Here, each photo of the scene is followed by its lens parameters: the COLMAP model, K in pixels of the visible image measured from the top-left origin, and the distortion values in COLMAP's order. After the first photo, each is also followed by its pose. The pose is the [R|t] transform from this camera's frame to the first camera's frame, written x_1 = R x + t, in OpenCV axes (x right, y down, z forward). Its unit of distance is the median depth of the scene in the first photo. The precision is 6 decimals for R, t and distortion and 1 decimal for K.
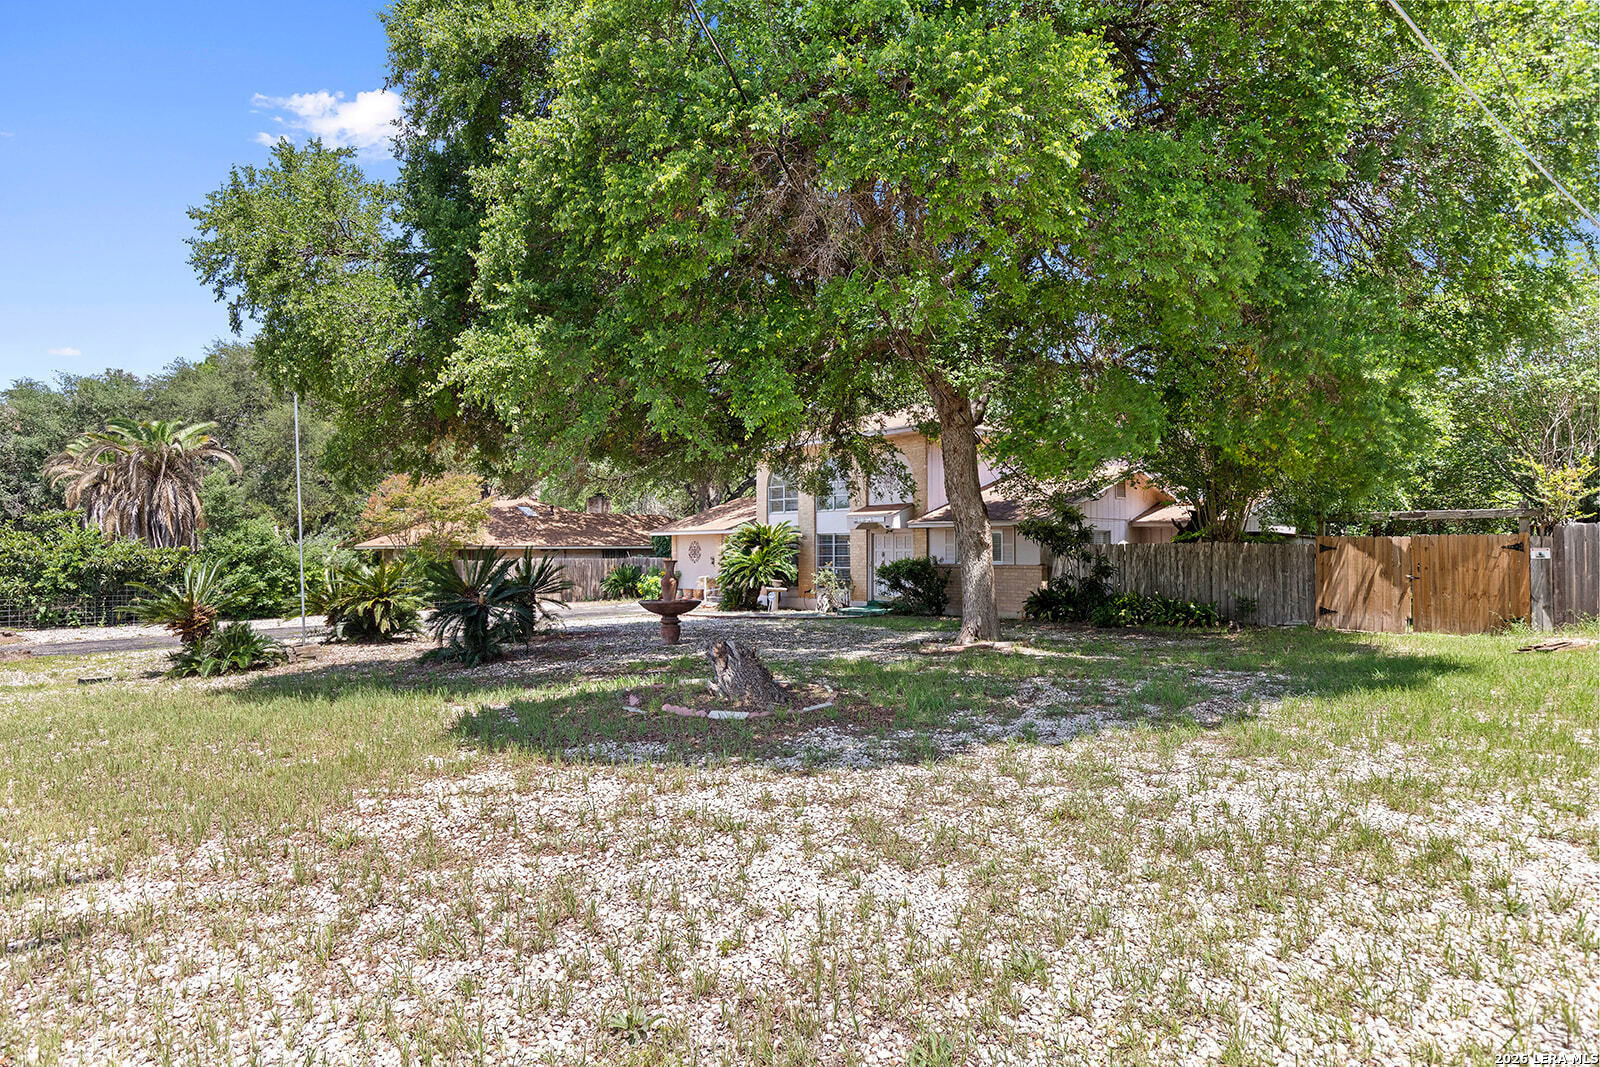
lens RADIAL K [[876.9, 0, 800.7], [0, 876.9, 539.0], [0, 0, 1]] dist [0.006933, -0.000862]
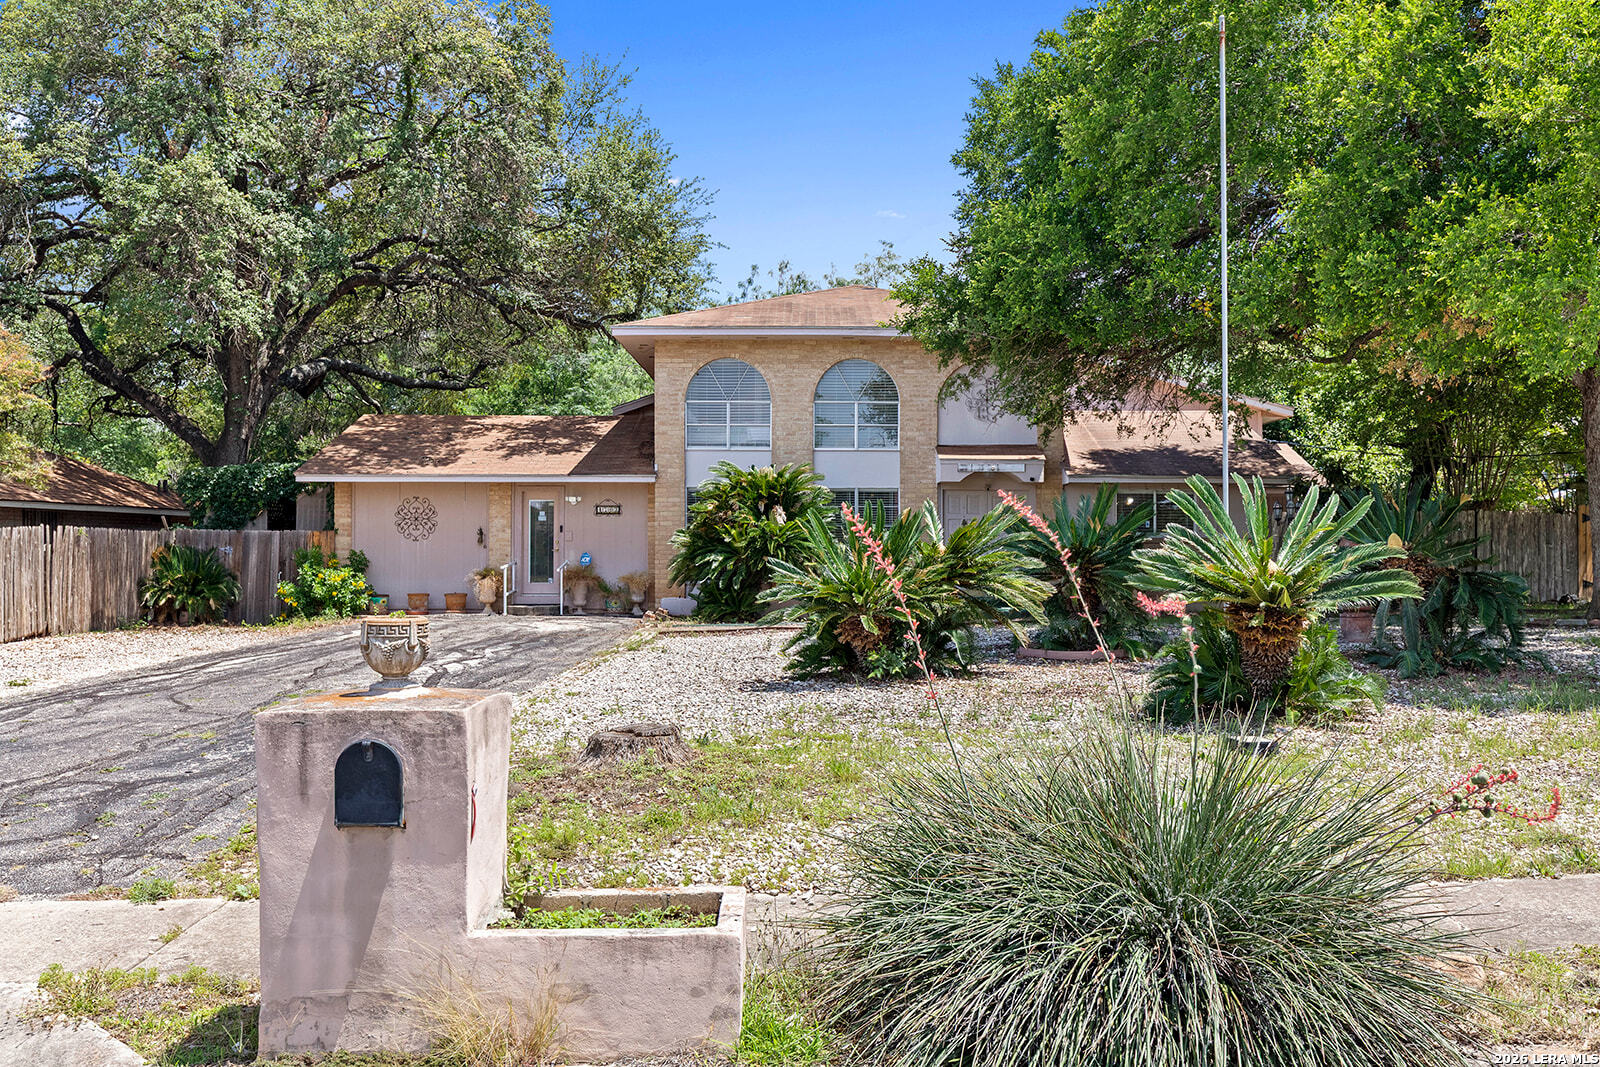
lens RADIAL K [[1524.0, 0, 796.8], [0, 1524.0, 534.5], [0, 0, 1]] dist [0.009536, 0.000000]
pose [[0.664006, 0.012118, 0.747629, -0.767531], [-0.014785, 0.999886, -0.003076, 0.029121], [-0.747581, -0.009012, 0.664110, 0.347736]]
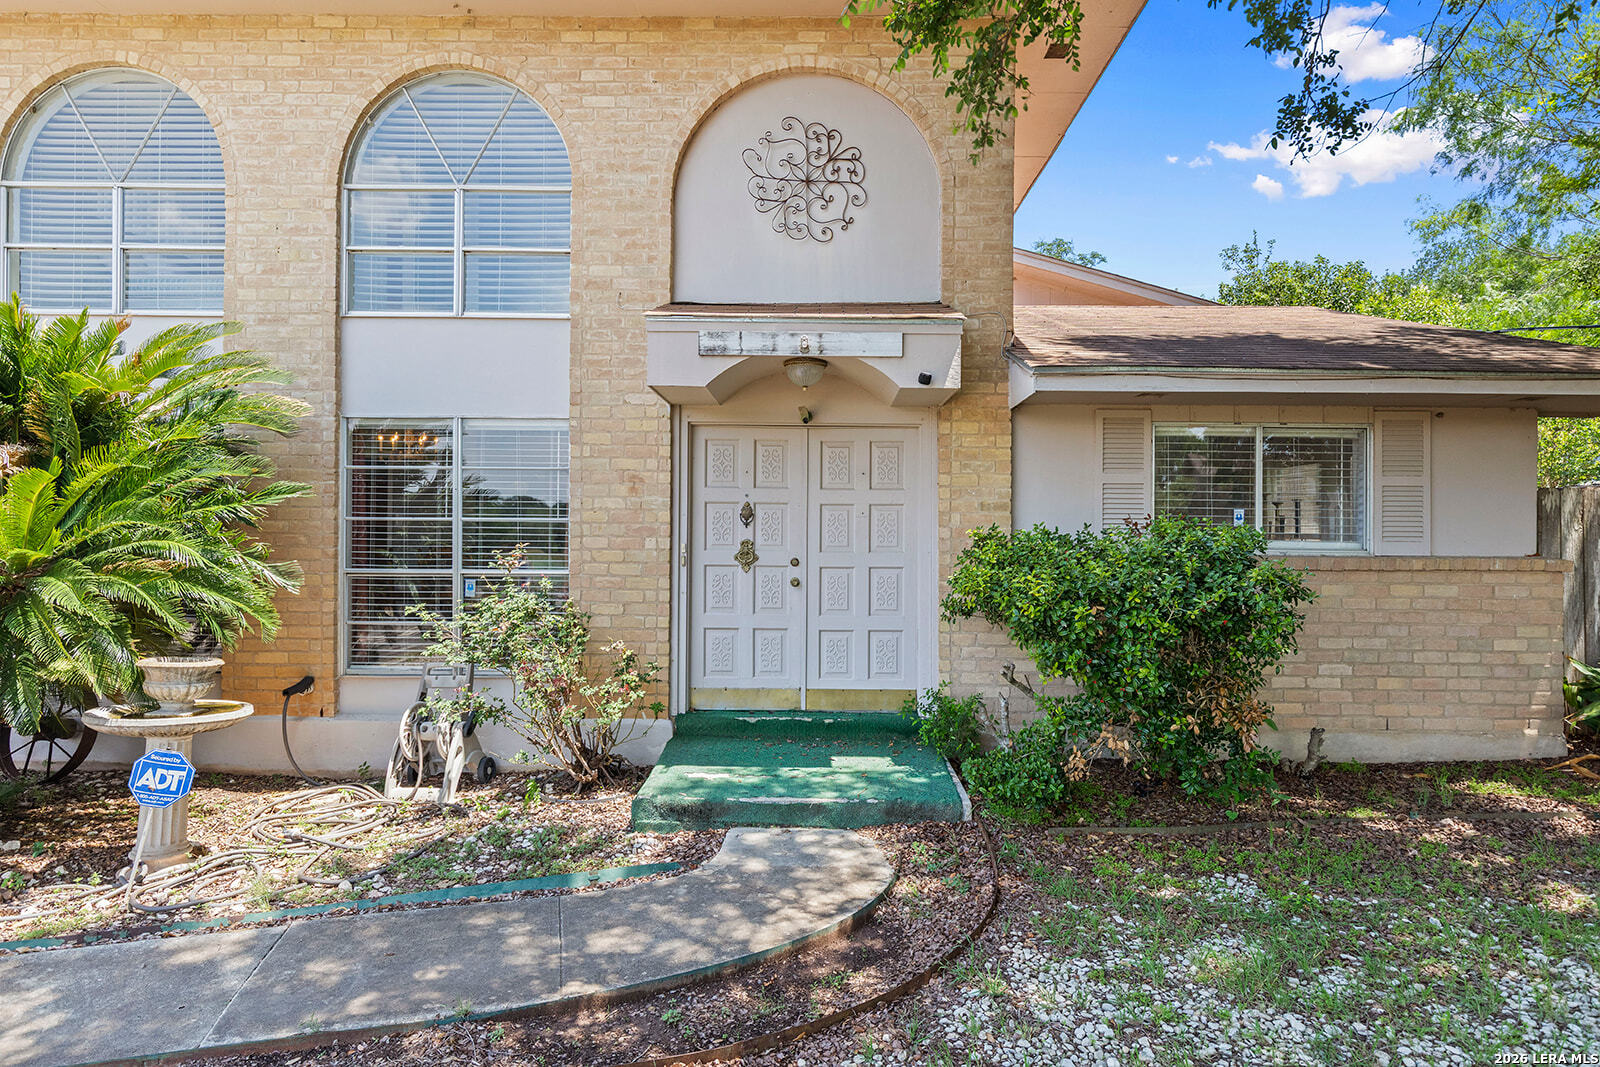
lens RADIAL K [[876.9, 0, 807.5], [0, 876.9, 537.3], [0, 0, 1]] dist [0.006933, -0.000862]
pose [[0.667660, 0.003838, 0.744456, -0.069536], [-0.019259, 0.999741, 0.012119, 0.019754], [-0.744217, -0.022429, 0.667561, 0.792075]]
